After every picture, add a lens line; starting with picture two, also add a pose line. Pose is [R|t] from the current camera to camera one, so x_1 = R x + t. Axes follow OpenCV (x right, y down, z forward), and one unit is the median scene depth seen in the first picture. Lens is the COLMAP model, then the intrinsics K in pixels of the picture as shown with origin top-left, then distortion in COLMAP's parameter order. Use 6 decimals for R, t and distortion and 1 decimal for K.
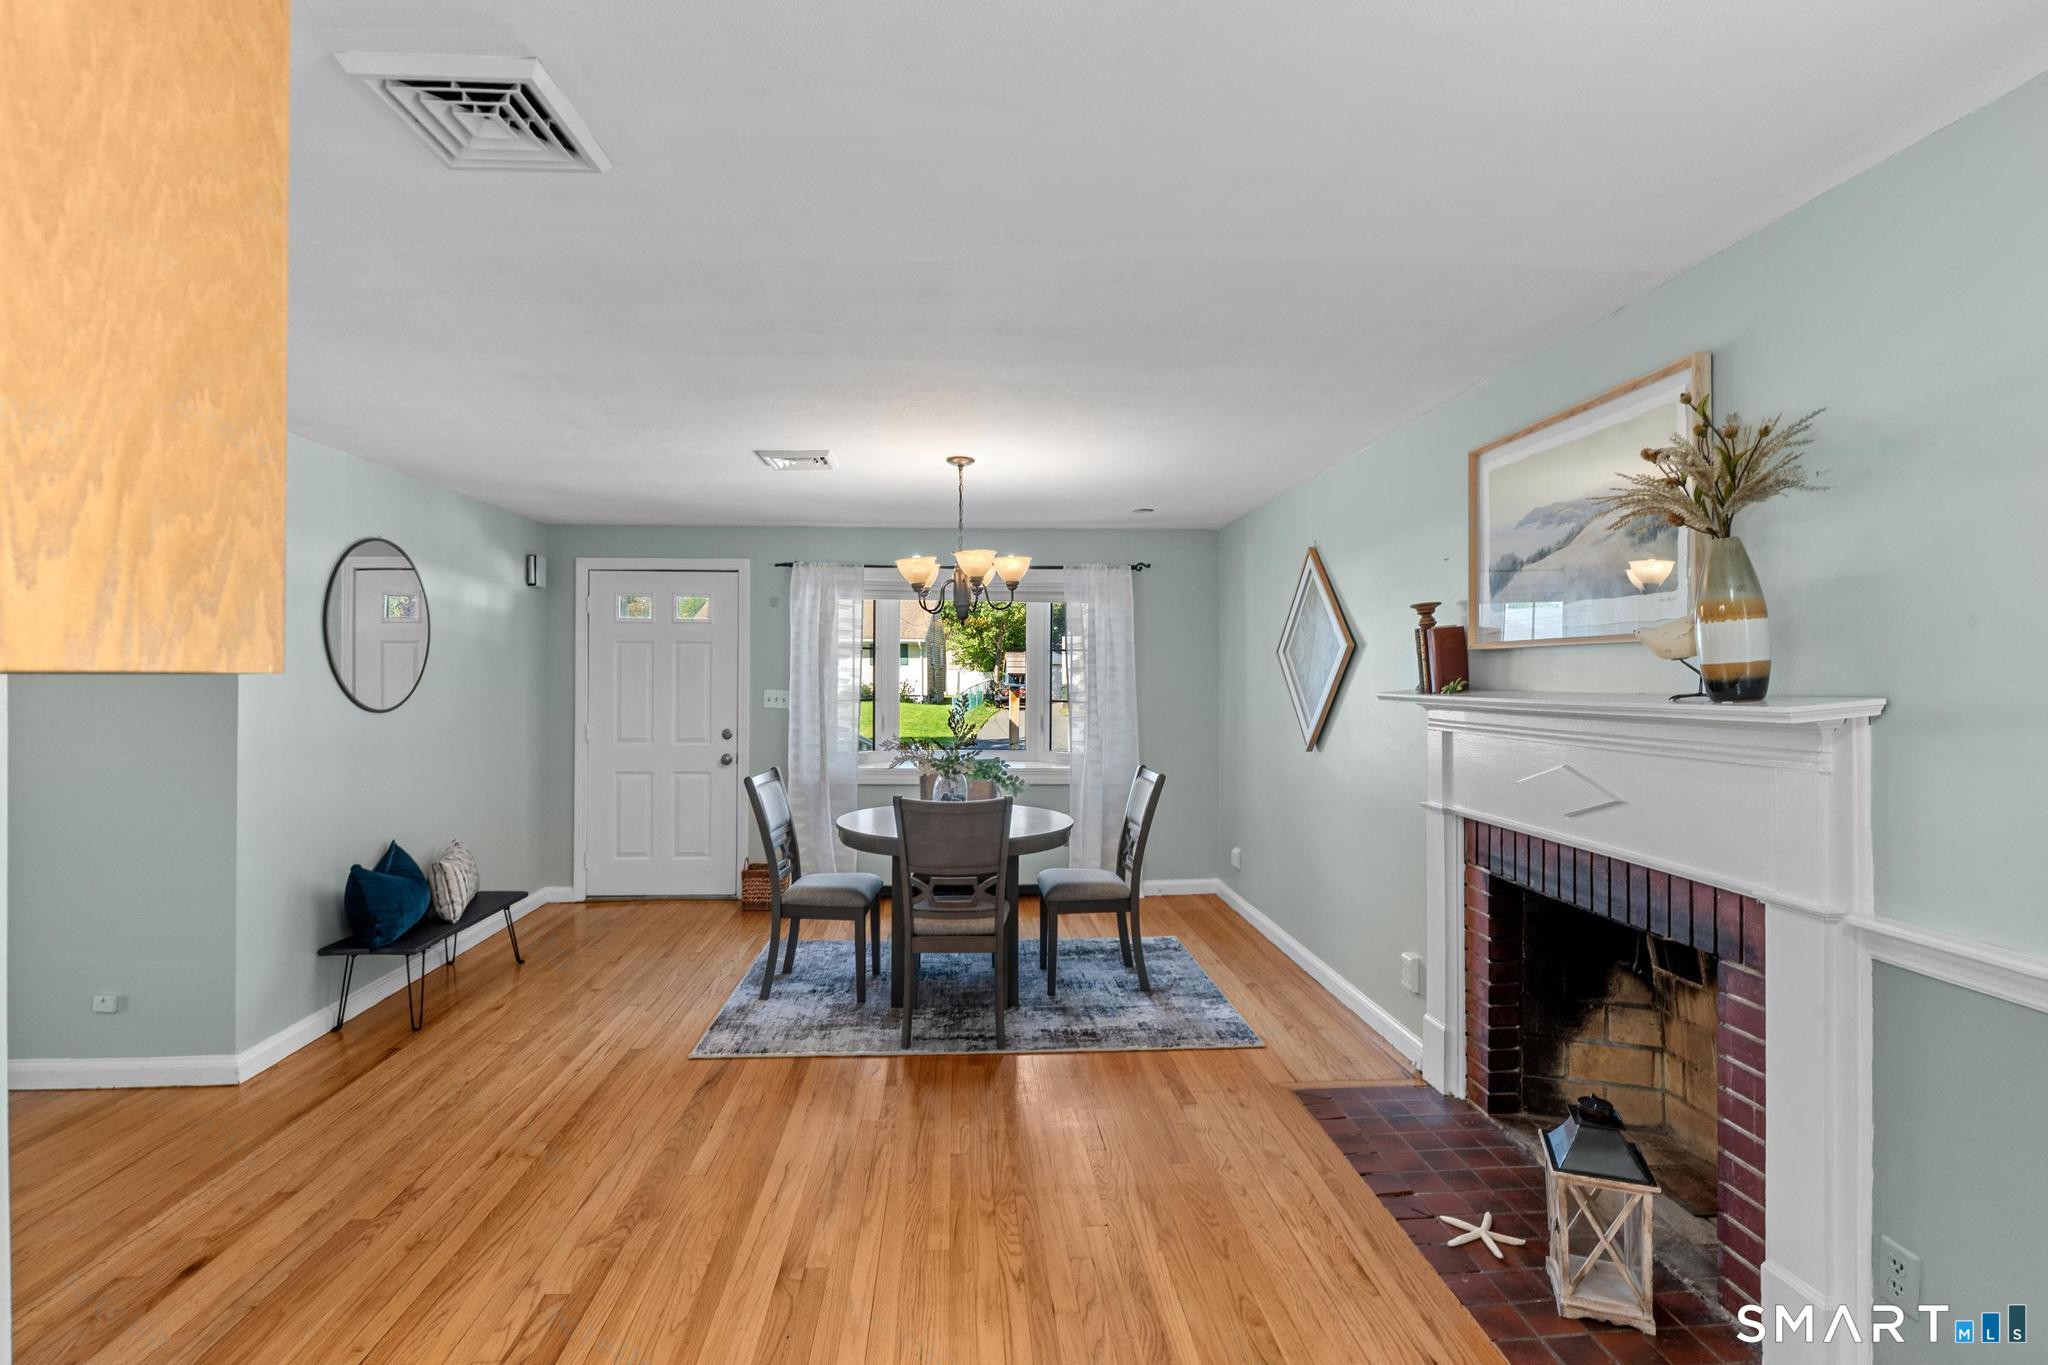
lens RADIAL K [[941.3, 0, 1024.8], [0, 941.3, 673.5], [0, 0, 1]] dist [-0.015594, 0.005558]
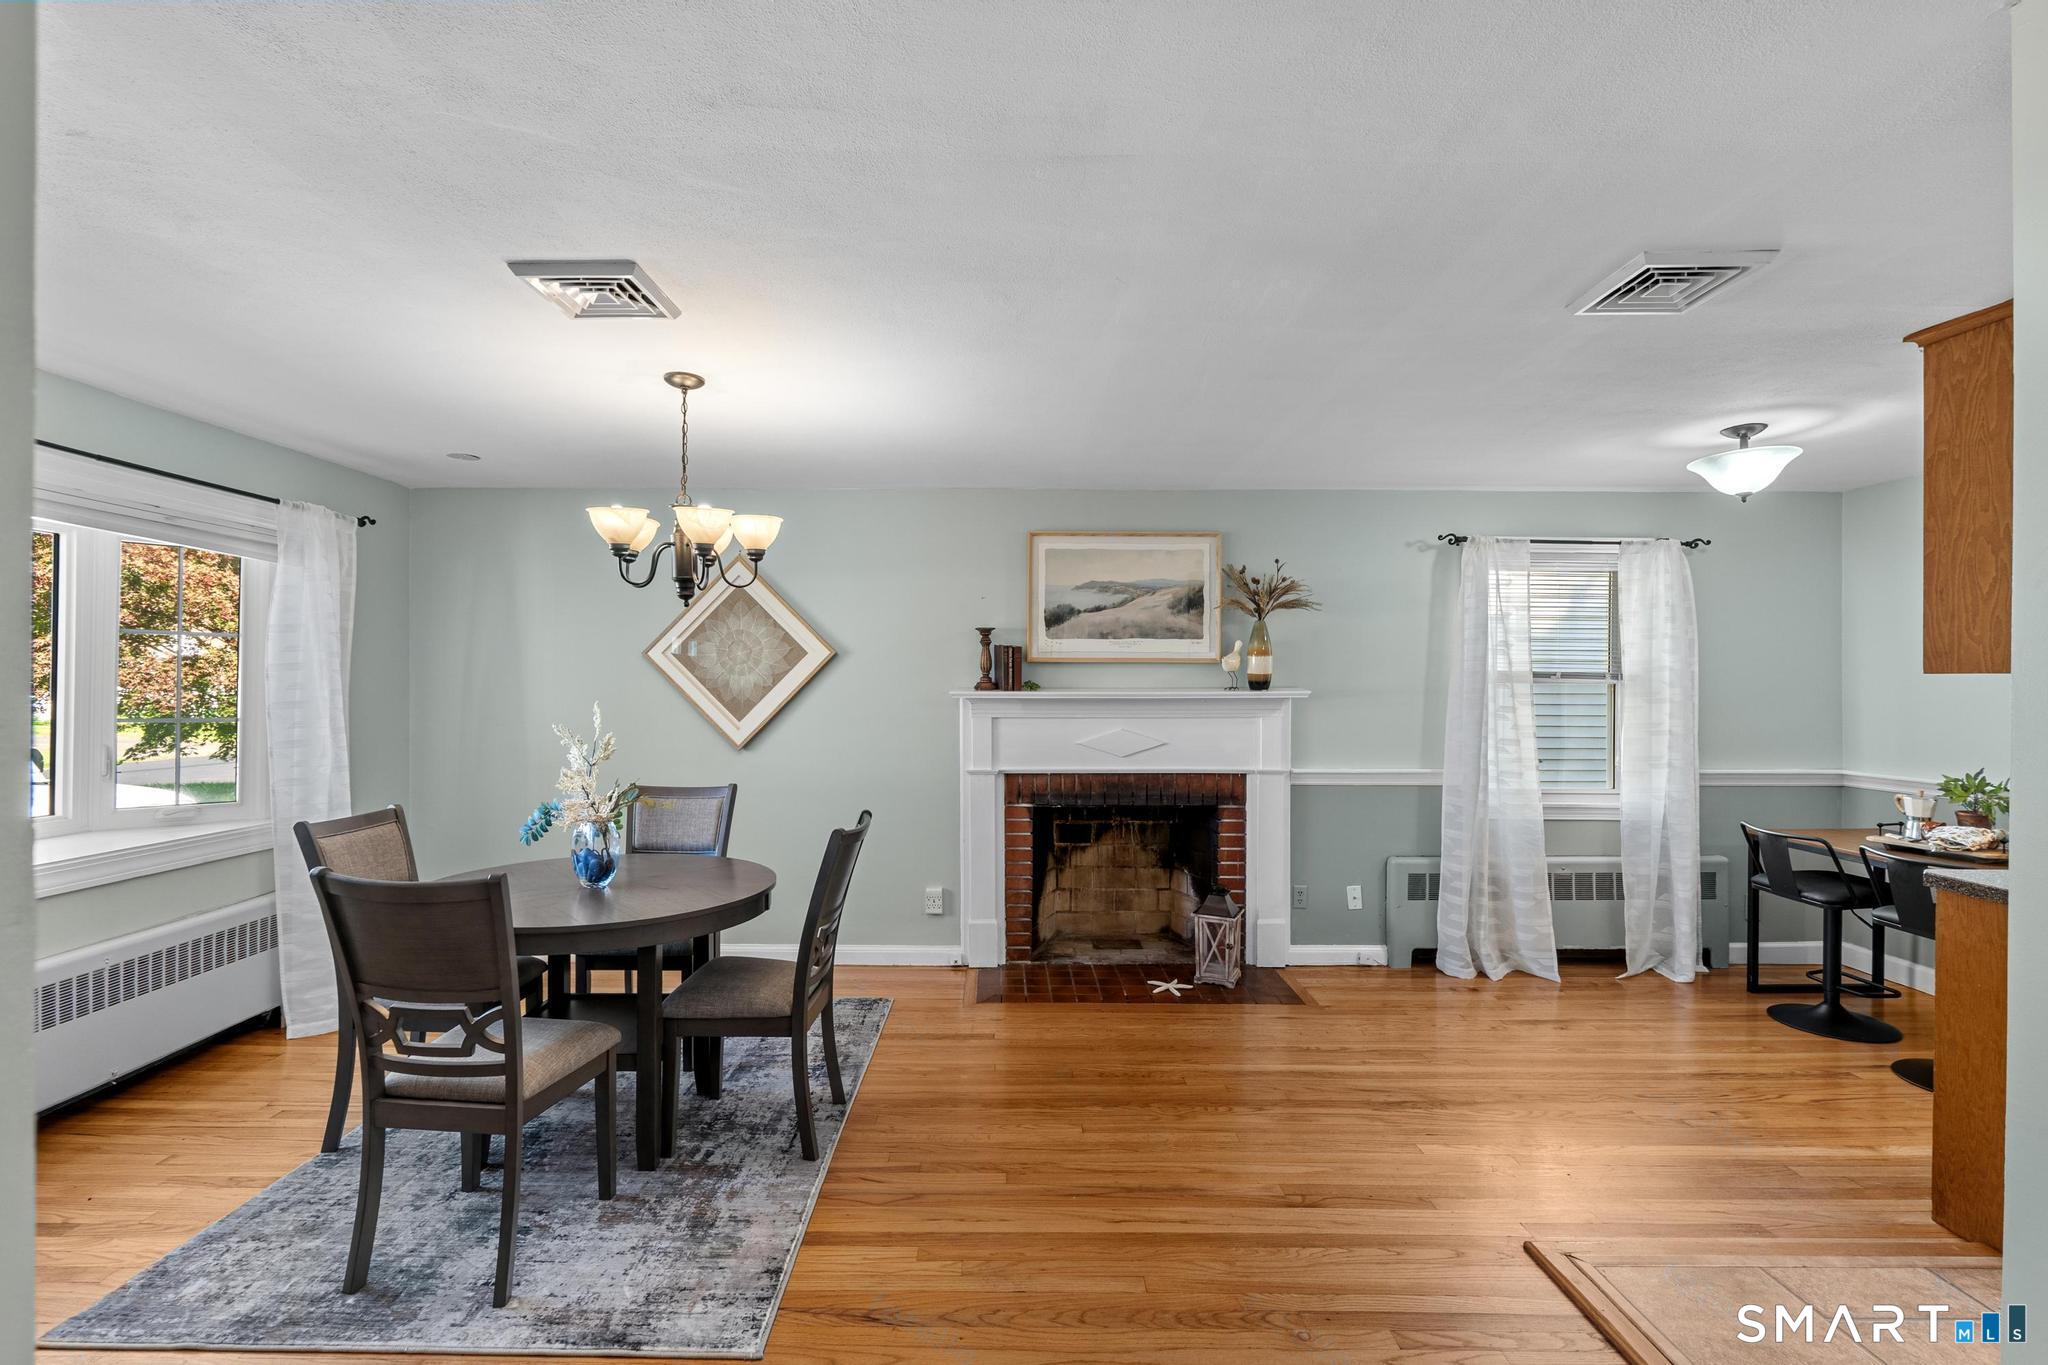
lens RADIAL K [[902.1, 0, 1005.3], [0, 902.1, 677.4], [0, 0, 1]] dist [-0.013019, 0.000245]
pose [[0.077974, 0.007448, 0.996928, -0.837426], [-0.005334, 0.999961, -0.007053, 0.009465], [-0.996941, -0.004768, 0.078011, 0.777420]]
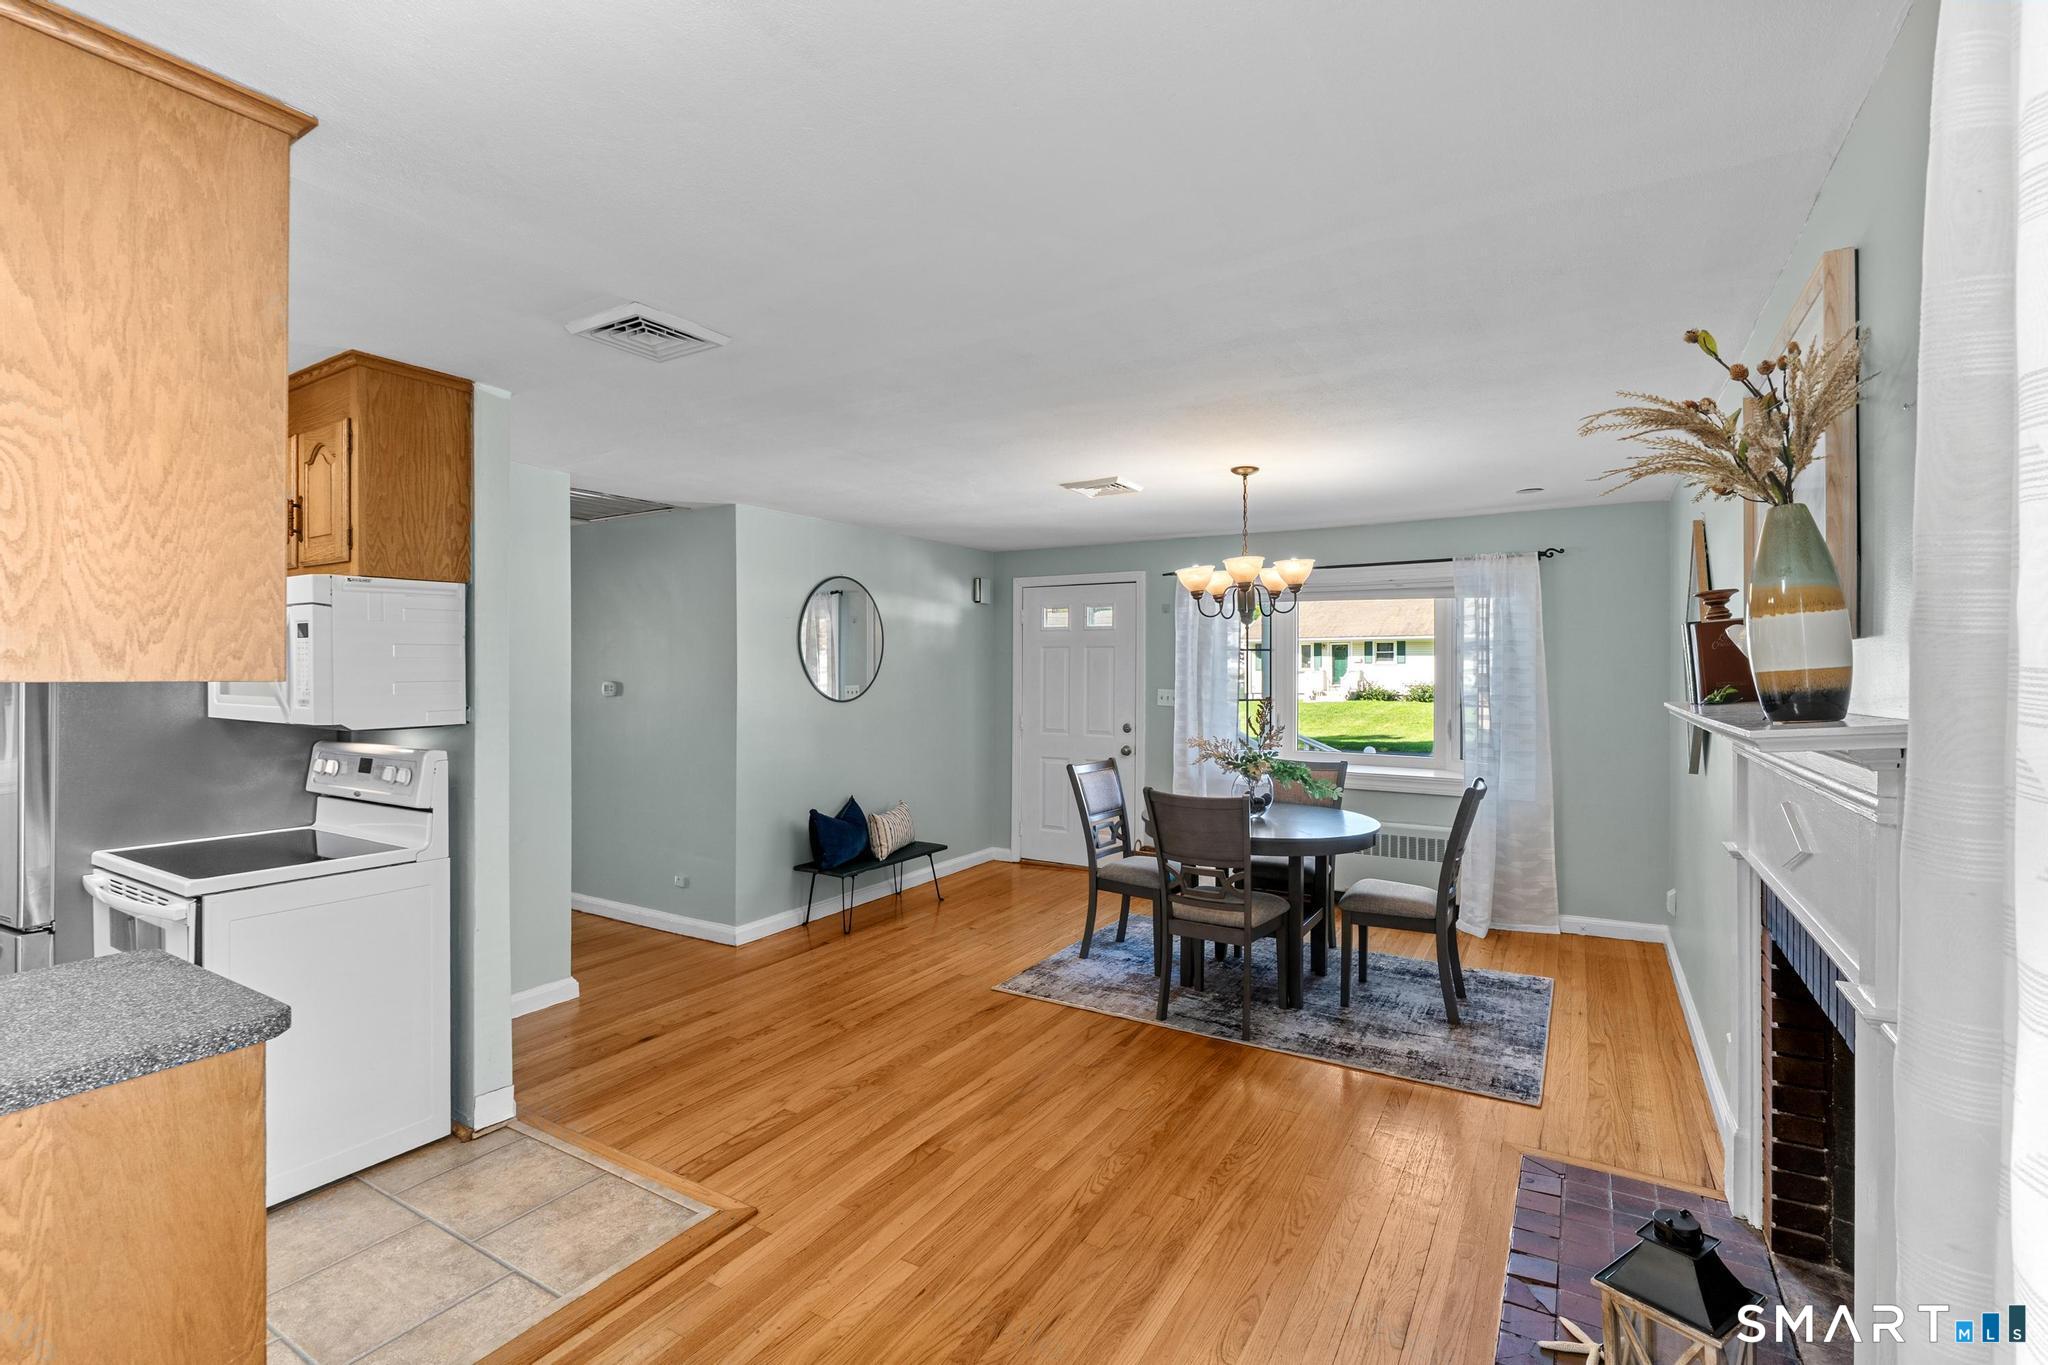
lens RADIAL K [[941.3, 0, 1024.8], [0, 941.3, 673.5], [0, 0, 1]] dist [-0.015594, 0.005558]
pose [[0.821350, 0.003154, -0.570416, 0.358659], [-0.002072, 0.999995, 0.002547, -0.005157], [0.570421, -0.000910, 0.821352, 0.015874]]
